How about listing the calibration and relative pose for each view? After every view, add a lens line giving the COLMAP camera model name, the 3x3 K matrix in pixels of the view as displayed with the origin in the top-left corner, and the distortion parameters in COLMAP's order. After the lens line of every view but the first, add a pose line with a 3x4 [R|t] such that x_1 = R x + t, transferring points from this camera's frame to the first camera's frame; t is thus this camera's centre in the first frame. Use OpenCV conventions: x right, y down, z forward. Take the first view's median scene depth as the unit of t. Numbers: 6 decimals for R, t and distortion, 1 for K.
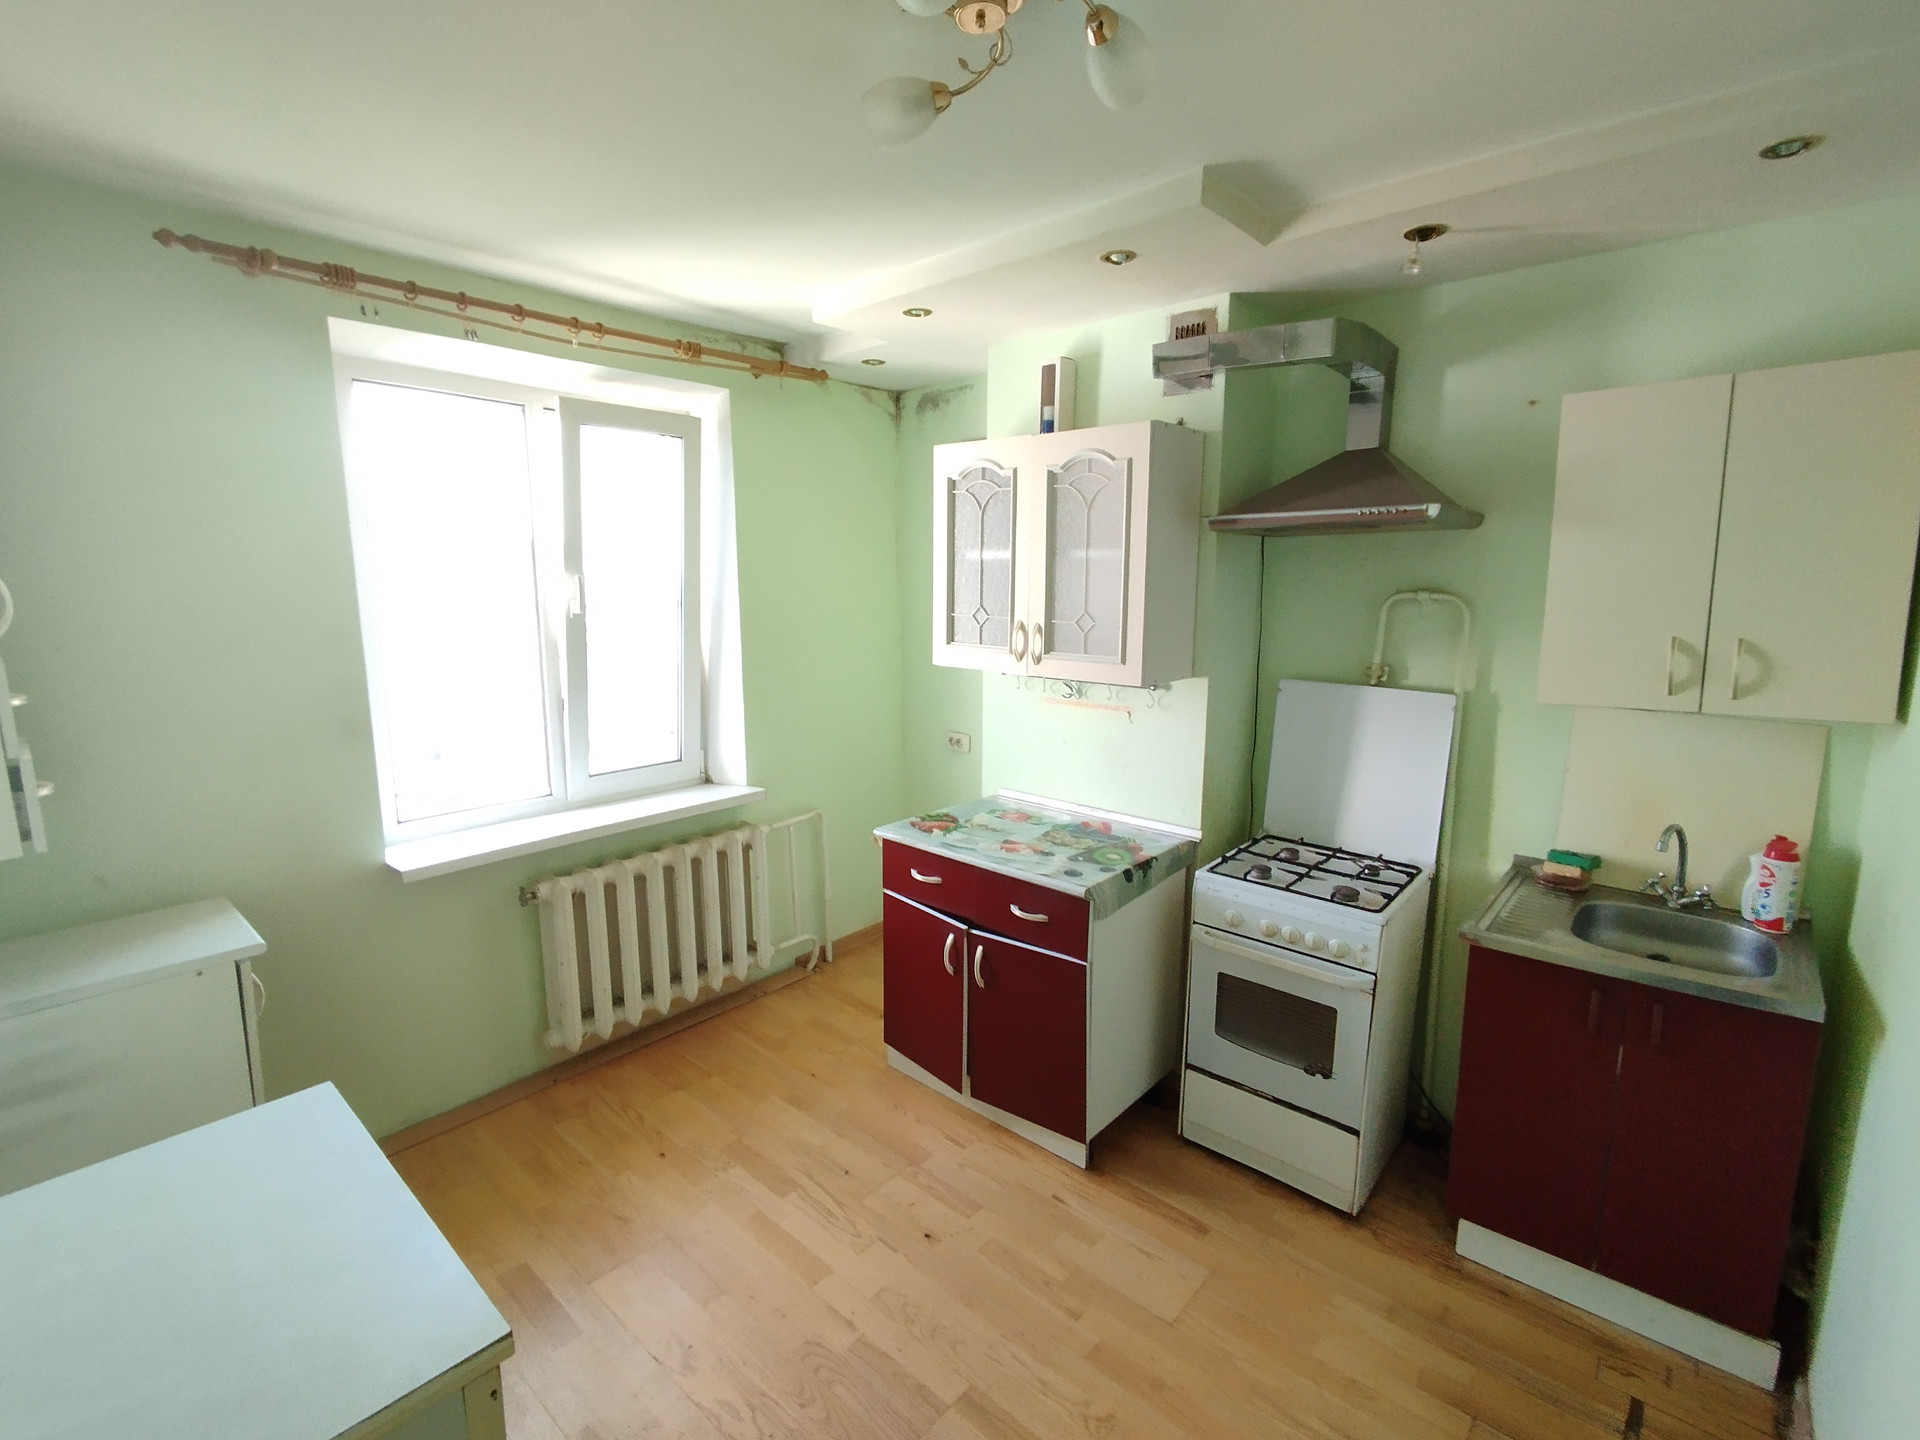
lens RADIAL K [[889.4, 0, 960.0], [0, 889.4, 720.0], [0, 0, 1]] dist [0.006105, 0.000777]
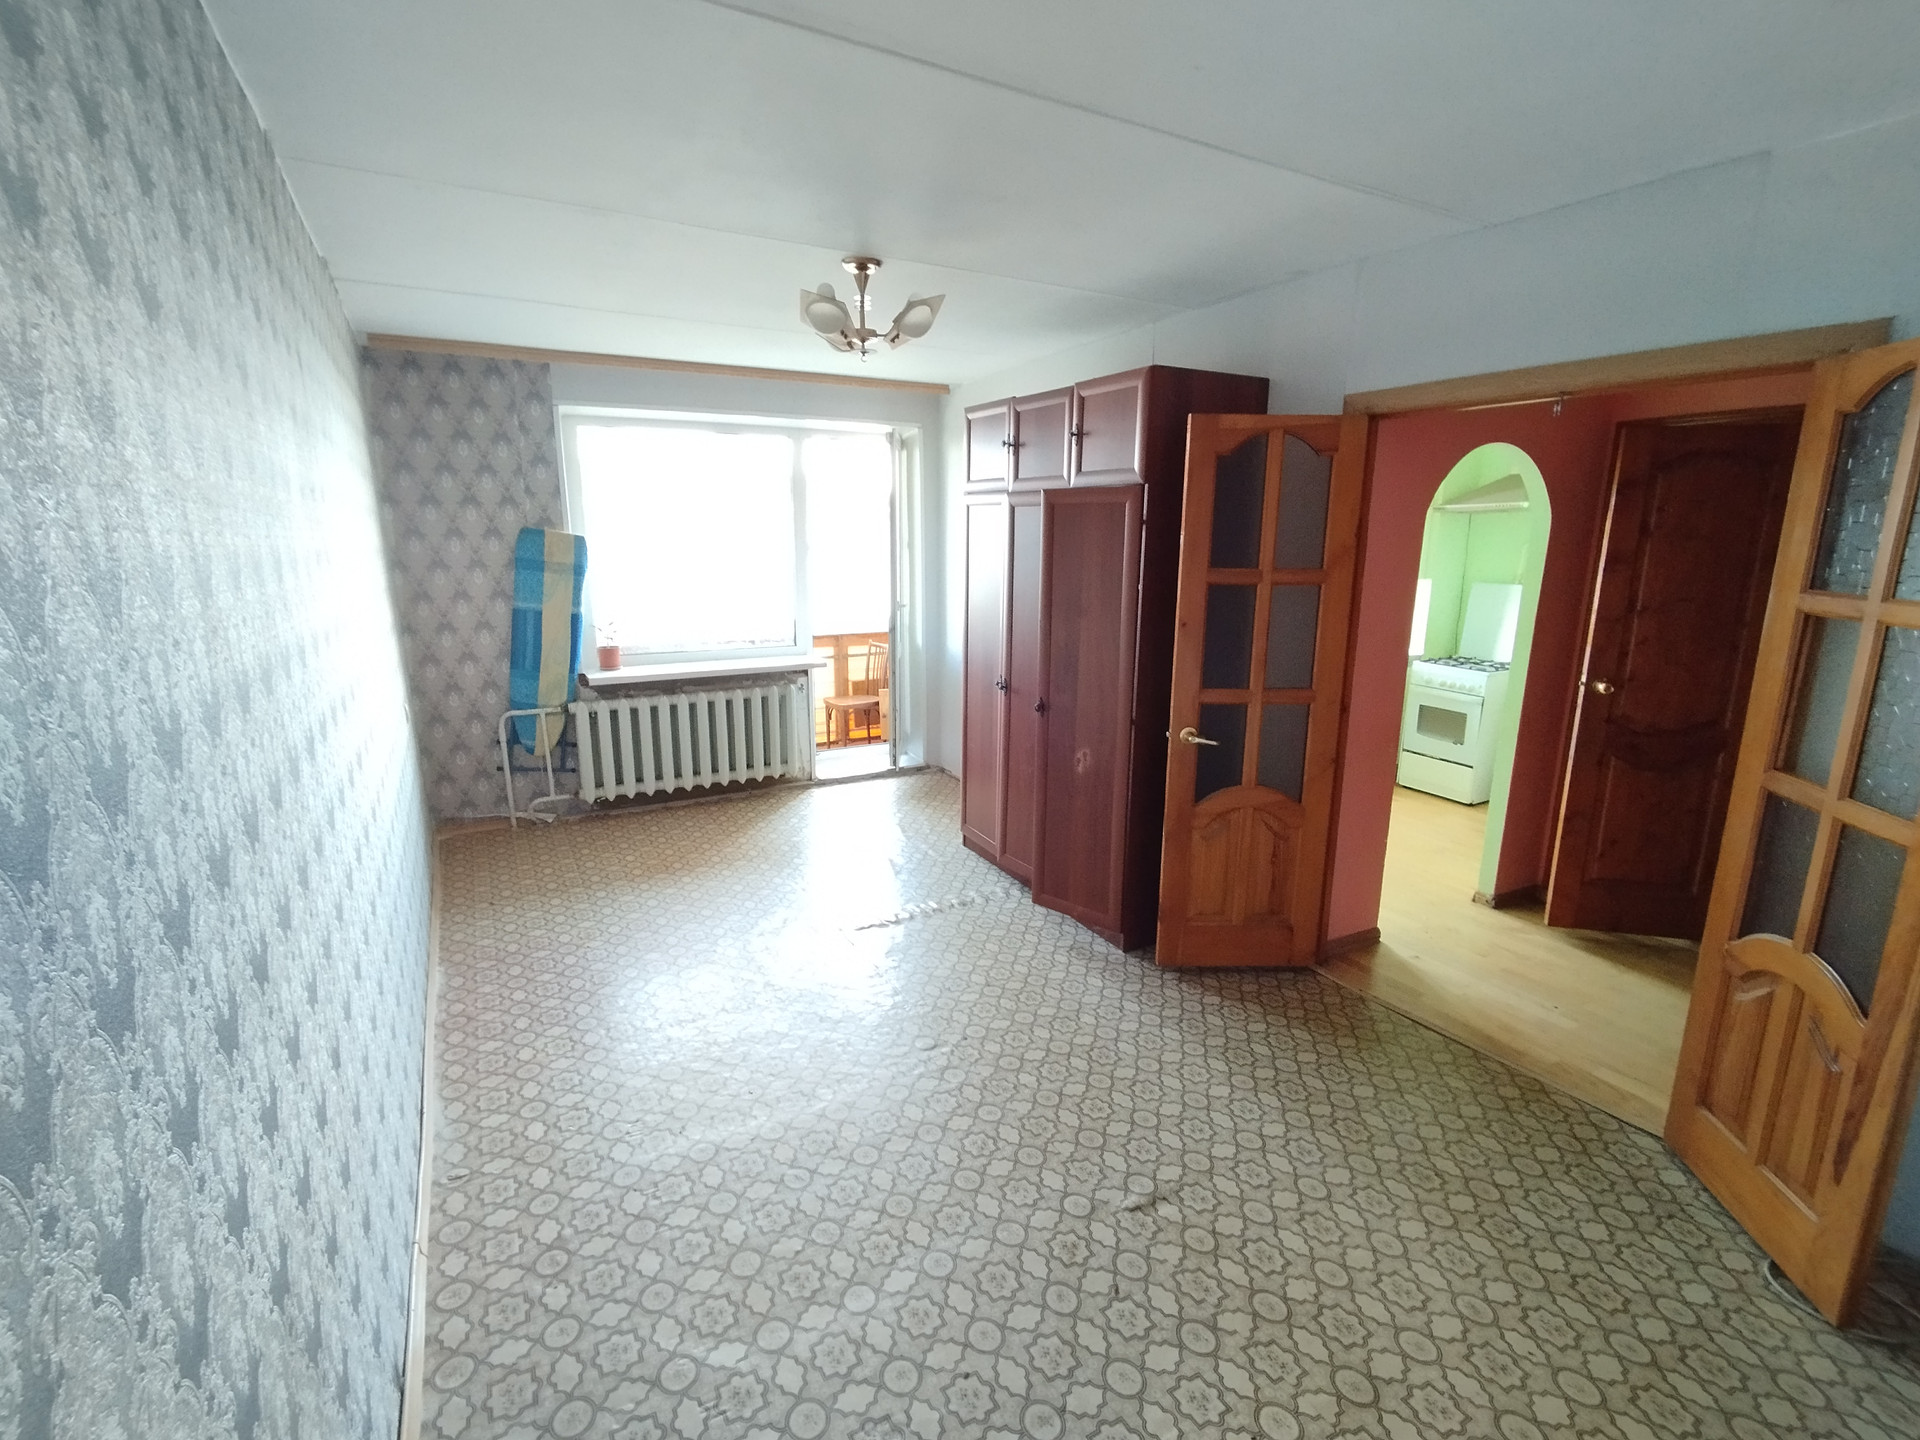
lens RADIAL K [[889.4, 0, 960.0], [0, 889.4, 720.0], [0, 0, 1]] dist [0.006105, 0.000777]
pose [[0.940370, 0.080824, -0.330411, -0.063168], [-0.067375, 0.996373, 0.051976, 0.274875], [0.333413, -0.026615, 0.942405, -1.542785]]
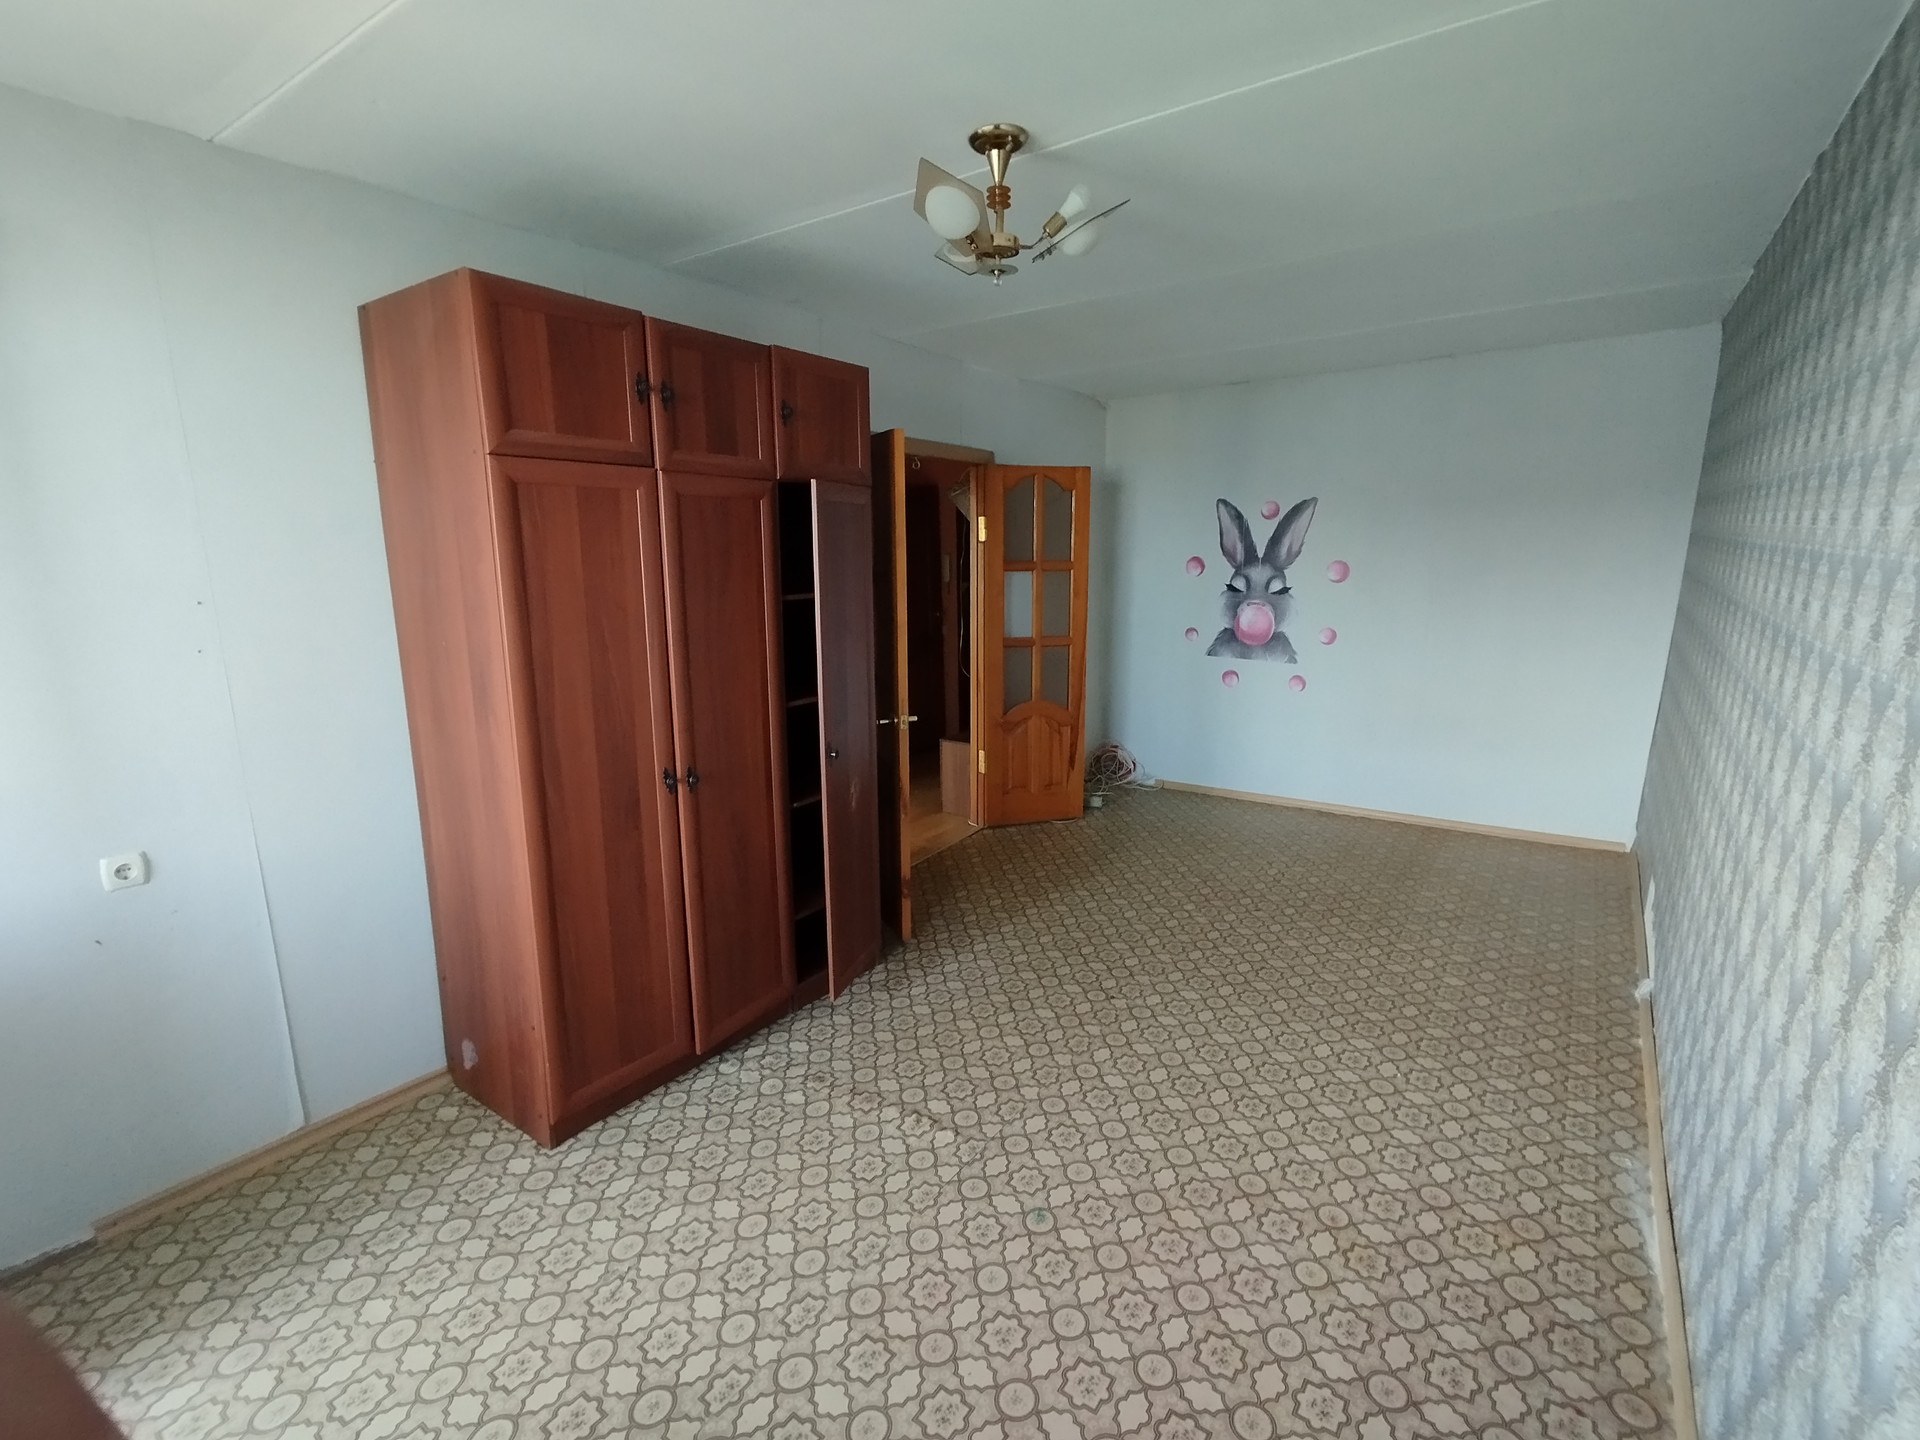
lens RADIAL K [[884.2, 0, 946.0], [0, 884.2, 719.3], [0, 0, 1]] dist [0.012919, -0.009776]
pose [[-0.098928, -0.181324, 0.978435, -1.521154], [0.176790, 0.964413, 0.196601, 0.081361], [-0.979264, 0.192427, -0.063351, -0.241995]]
